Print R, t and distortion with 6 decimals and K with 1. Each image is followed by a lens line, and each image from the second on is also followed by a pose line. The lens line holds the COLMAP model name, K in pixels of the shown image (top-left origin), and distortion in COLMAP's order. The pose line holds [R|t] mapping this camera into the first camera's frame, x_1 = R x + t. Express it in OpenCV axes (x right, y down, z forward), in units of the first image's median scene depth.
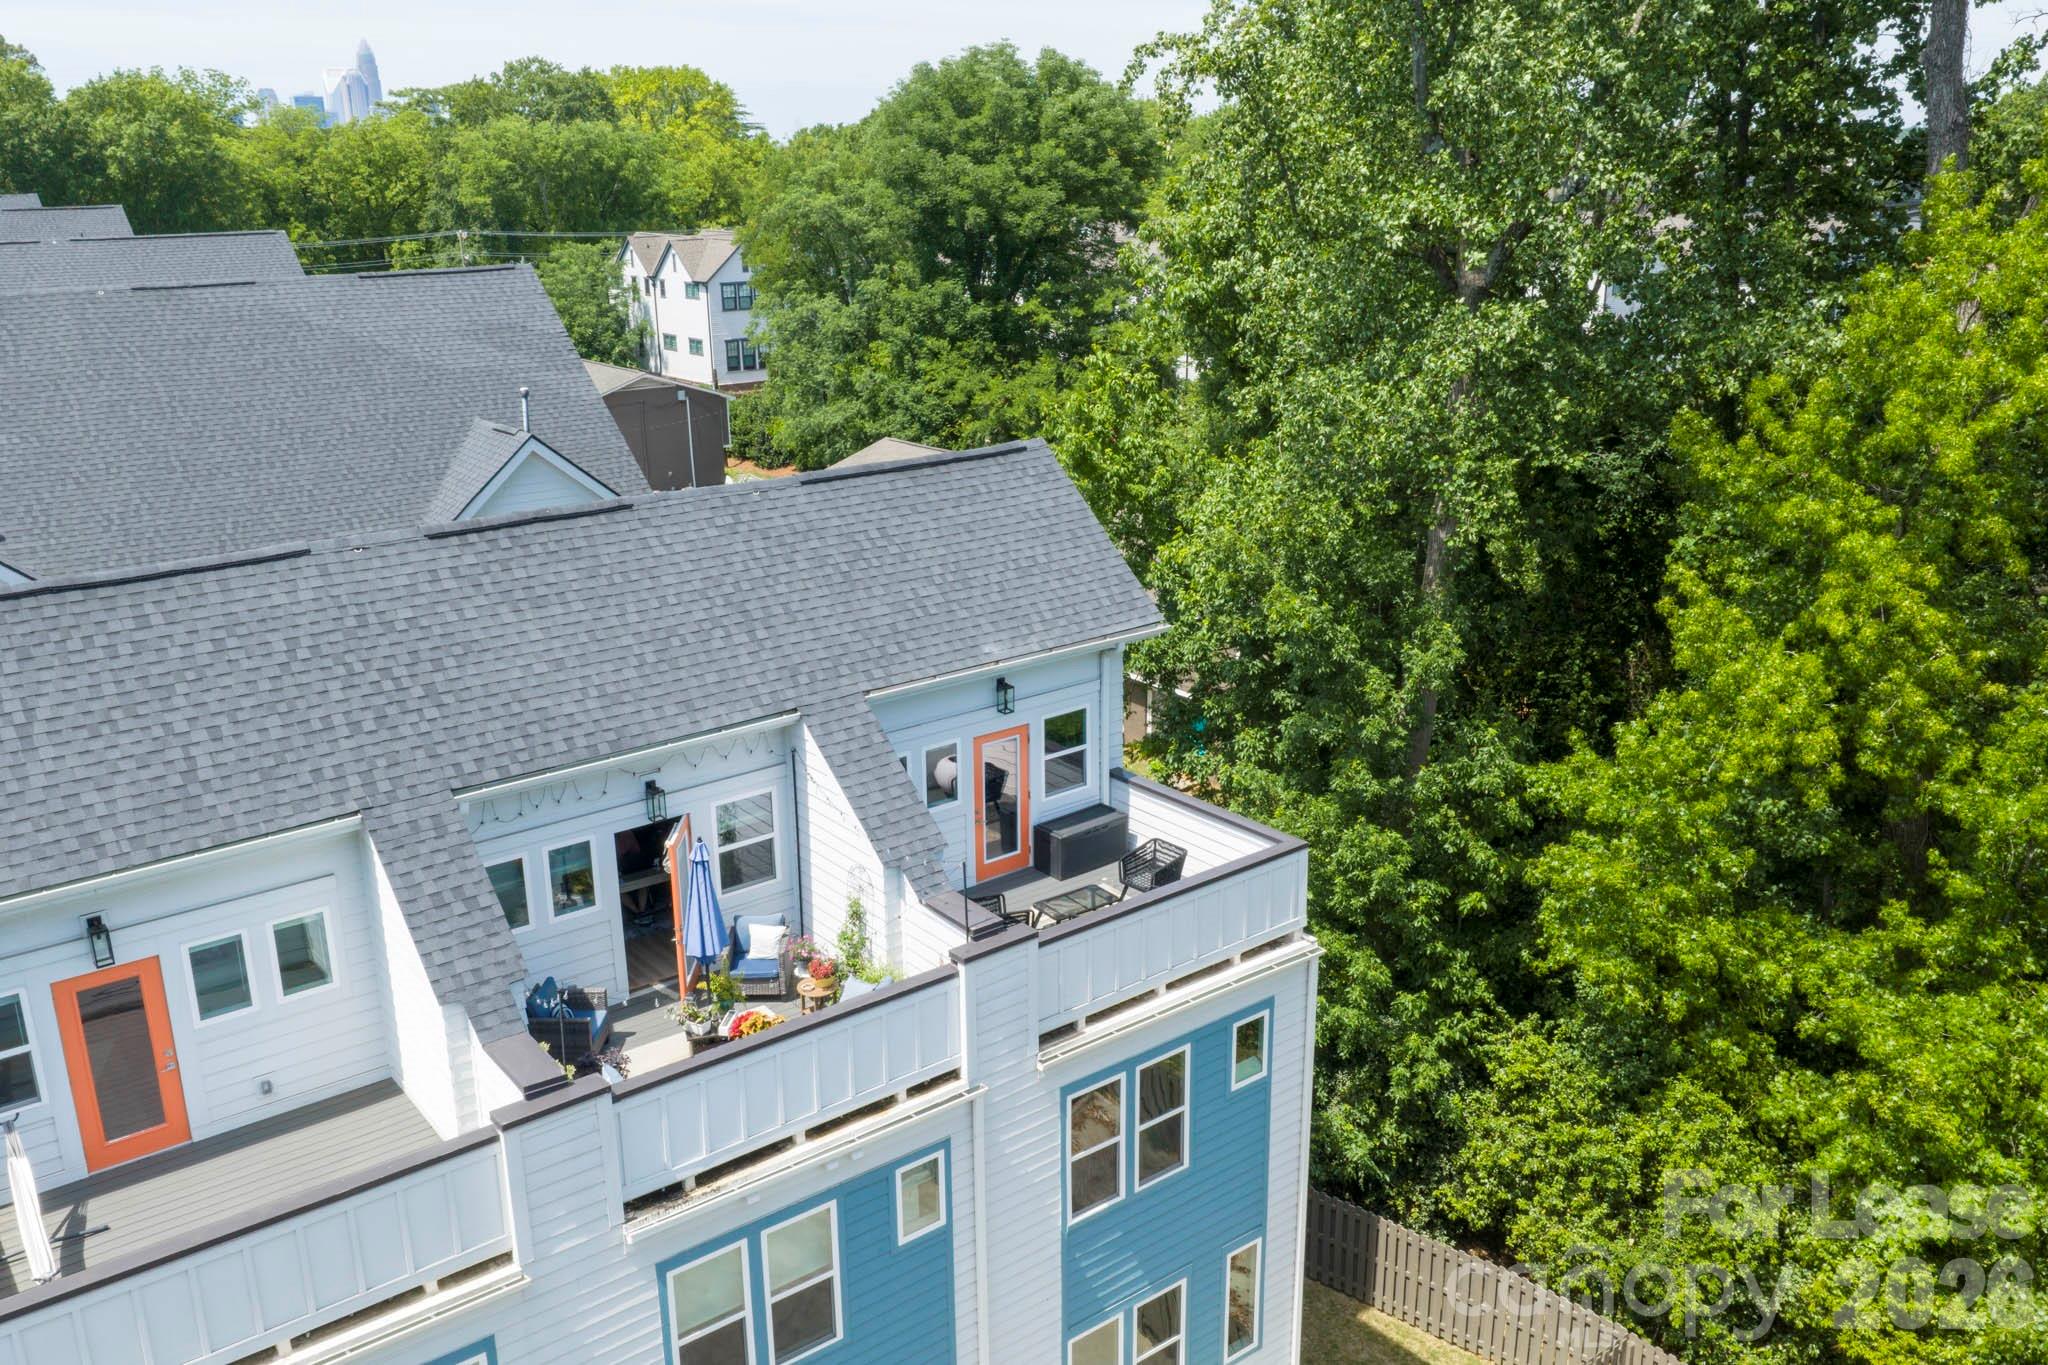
lens RADIAL K [[1685.9, 0, 1029.5], [0, 1685.9, 697.5], [0, 0, 1]] dist [0.019016, -0.038179]
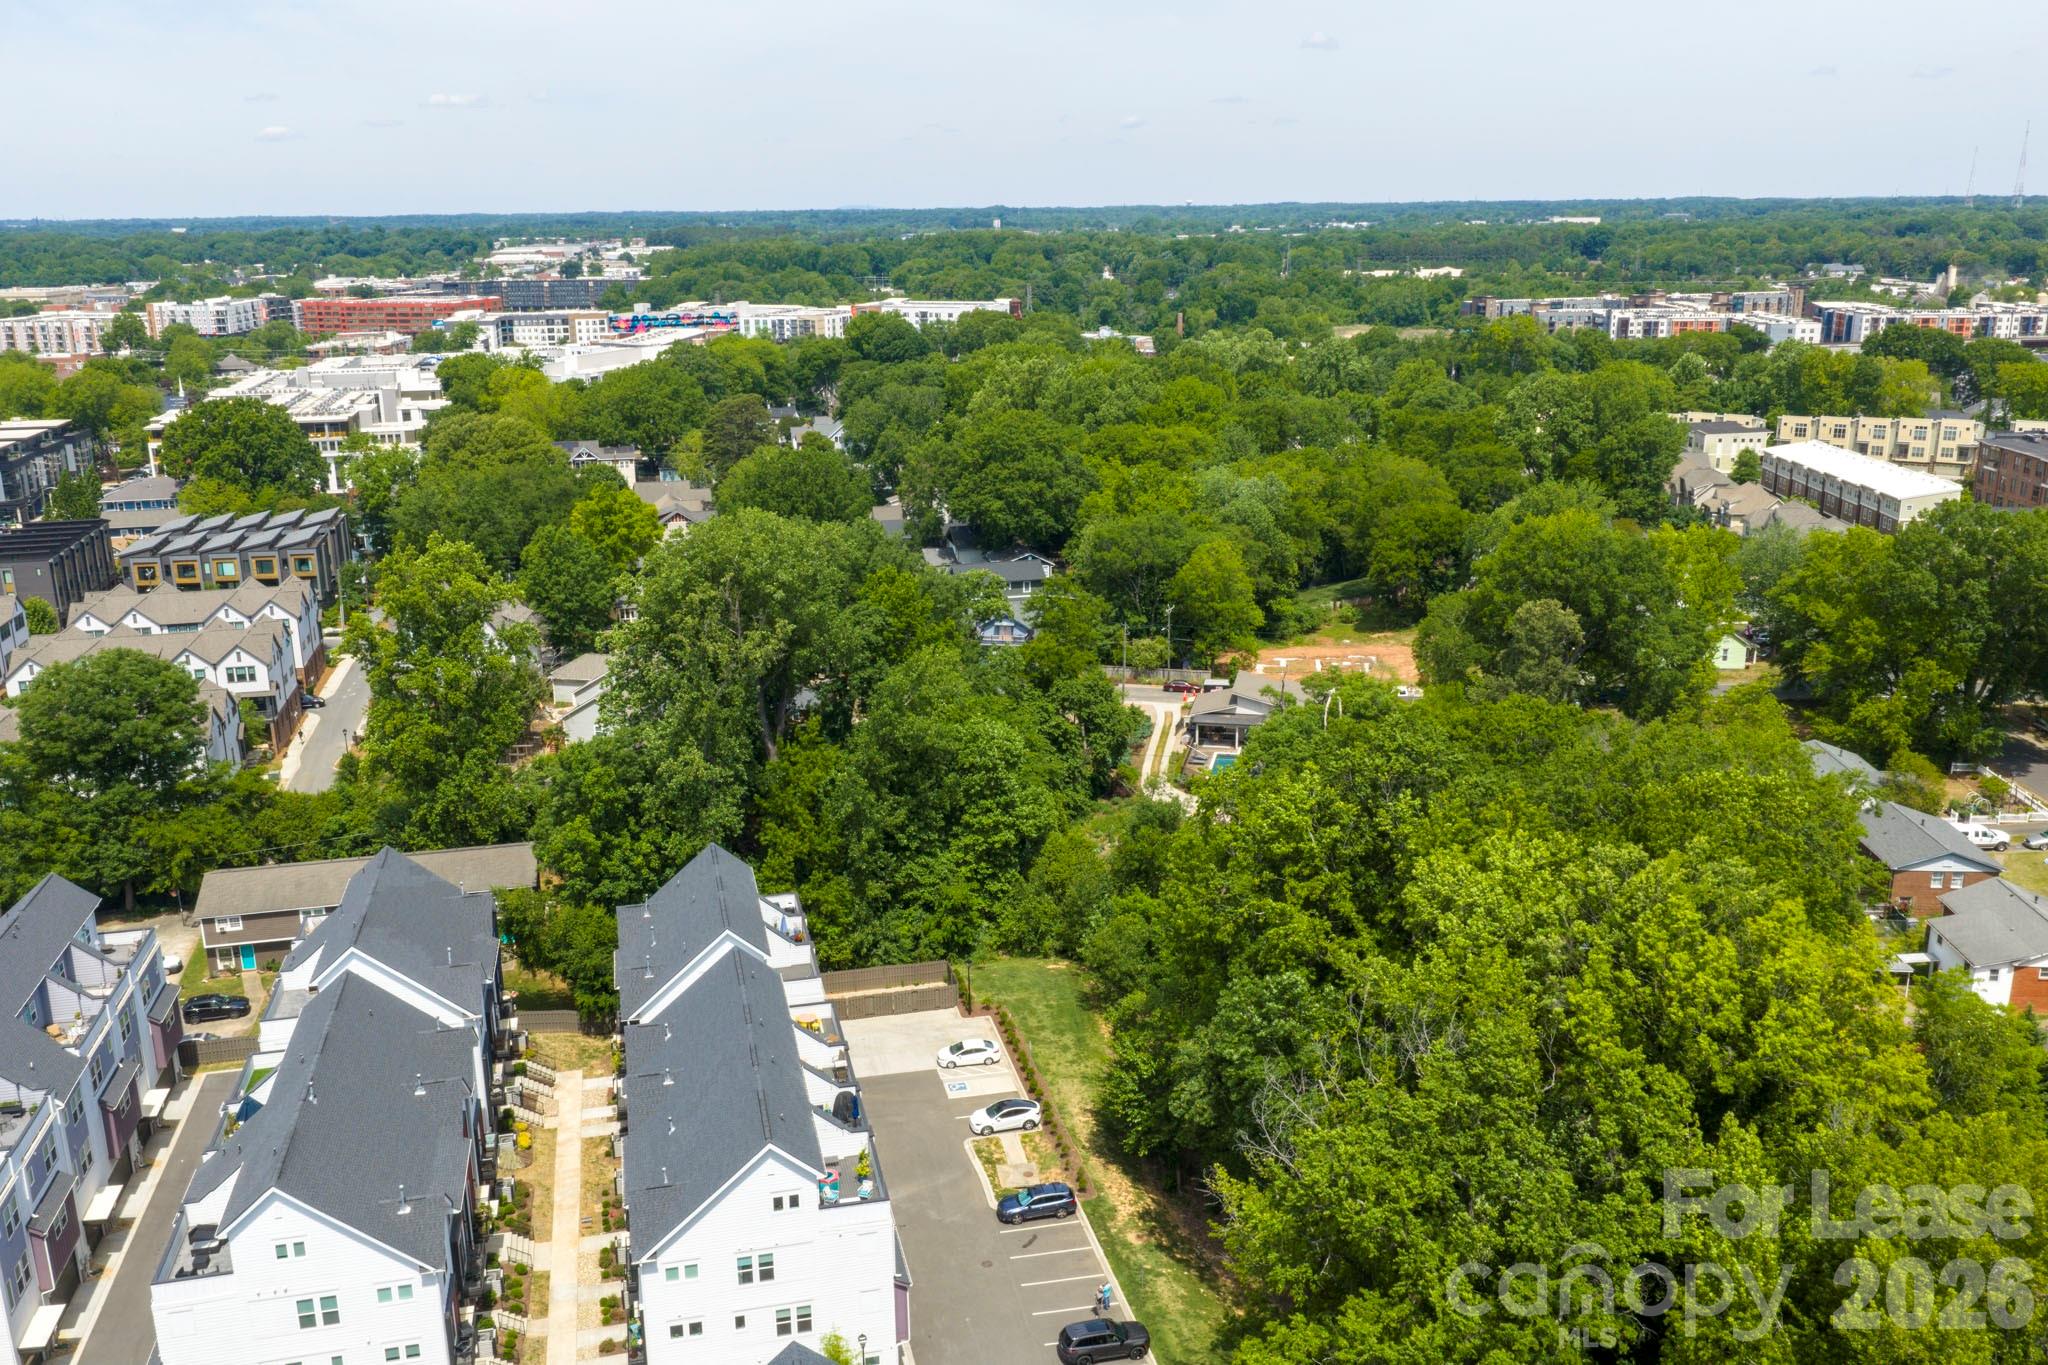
lens RADIAL K [[1691.8, 0, 1024.0], [0, 1691.8, 682.5], [0, 0, 1]] dist [-0.004337, -0.009325]
pose [[0.417343, -0.240581, 0.876325, -4.589316], [0.287088, 0.949839, 0.124040, -1.137774], [-0.862210, 0.199815, 0.465476, -2.636286]]
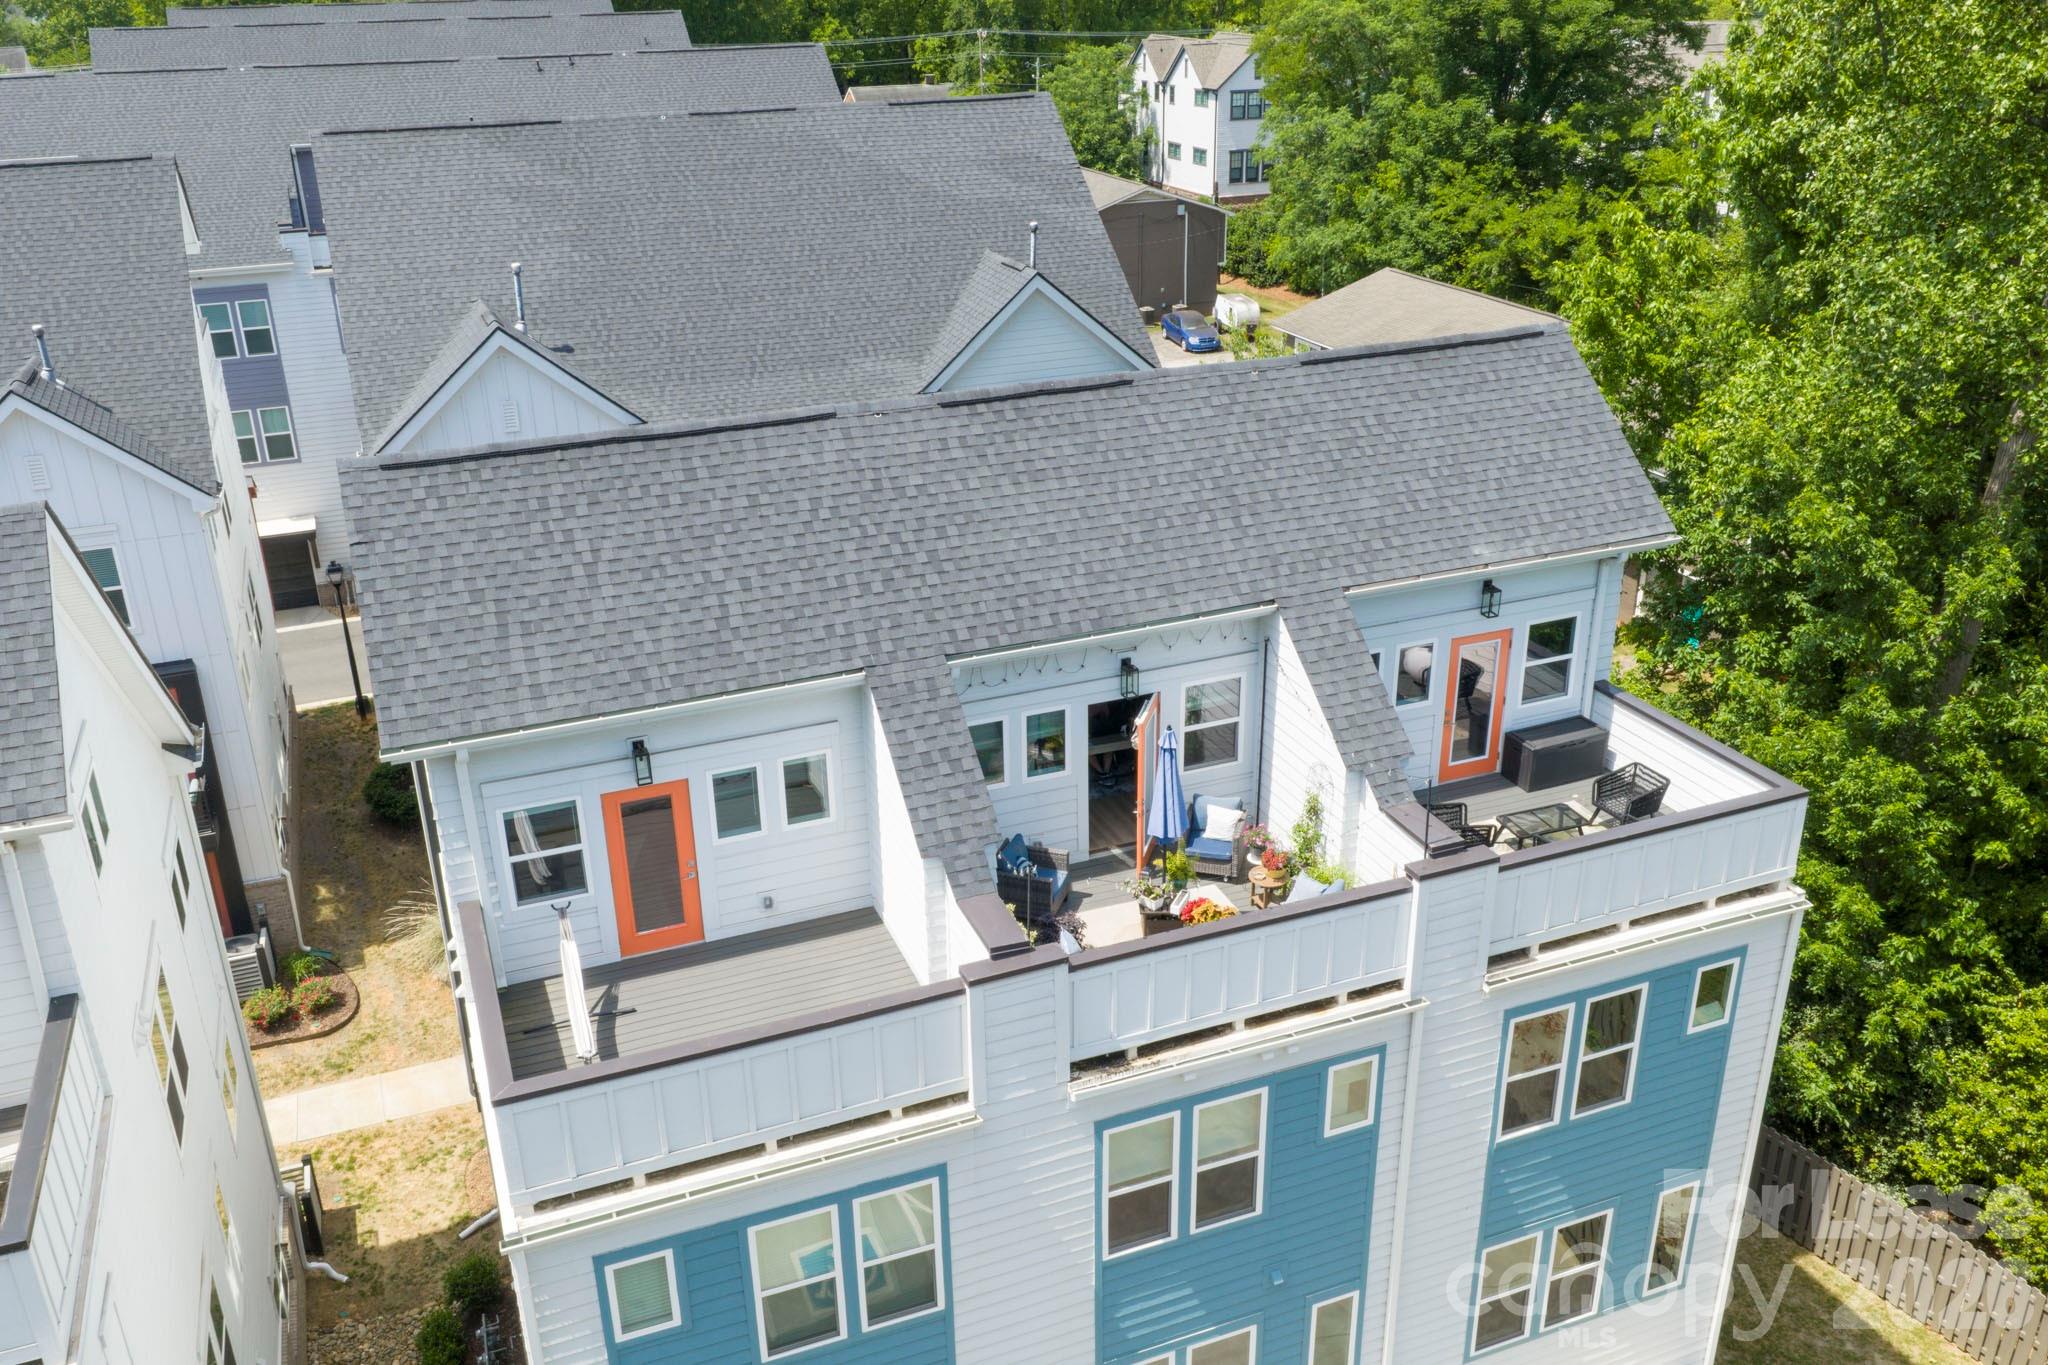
lens RADIAL K [[1685.9, 0, 1029.5], [0, 1685.9, 697.5], [0, 0, 1]] dist [0.019016, -0.038179]
pose [[0.959307, 0.110002, -0.260056, -0.010383], [-0.080238, 0.989226, 0.122450, -0.044625], [0.270724, -0.096601, 0.957798, -0.004318]]
